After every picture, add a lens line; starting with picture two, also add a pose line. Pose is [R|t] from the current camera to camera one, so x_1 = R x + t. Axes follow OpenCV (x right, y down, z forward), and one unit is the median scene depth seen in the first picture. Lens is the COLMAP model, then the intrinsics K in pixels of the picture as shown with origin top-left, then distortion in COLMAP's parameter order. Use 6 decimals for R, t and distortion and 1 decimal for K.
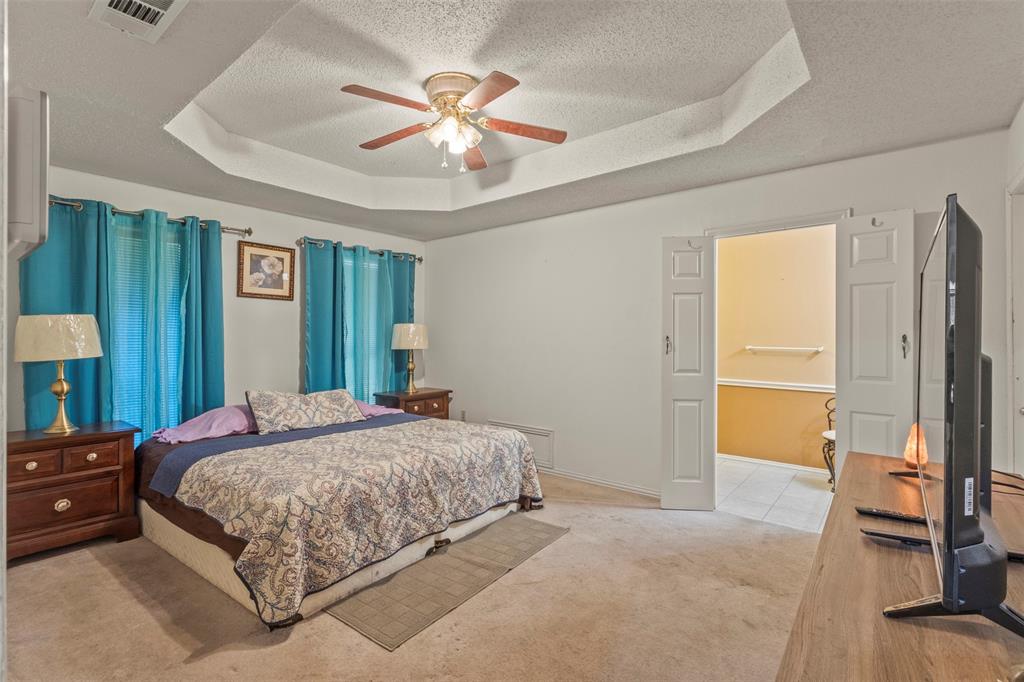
lens RADIAL K [[475.8, 0, 512.0], [0, 475.8, 341.0], [0, 0, 1]] dist [-0.003423, -0.000129]
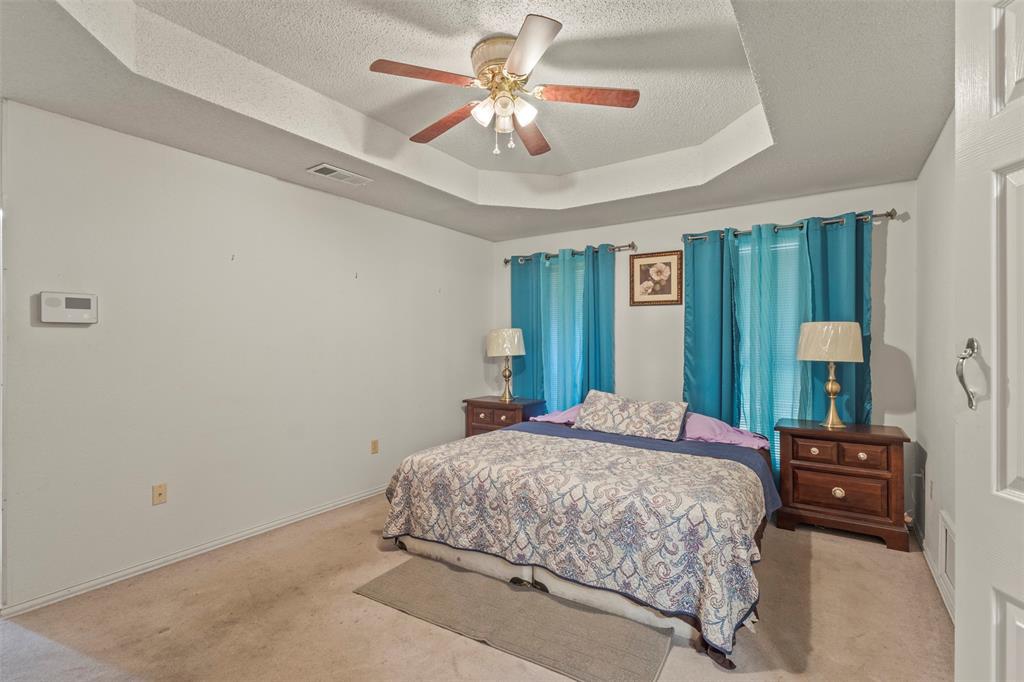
lens RADIAL K [[475.8, 0, 512.0], [0, 475.8, 341.0], [0, 0, 1]] dist [-0.003423, -0.000129]
pose [[0.076165, -0.004070, -0.997087, 0.566015], [-0.006726, 0.999967, -0.004595, -0.005651], [0.997073, 0.007057, 0.076135, 0.717192]]
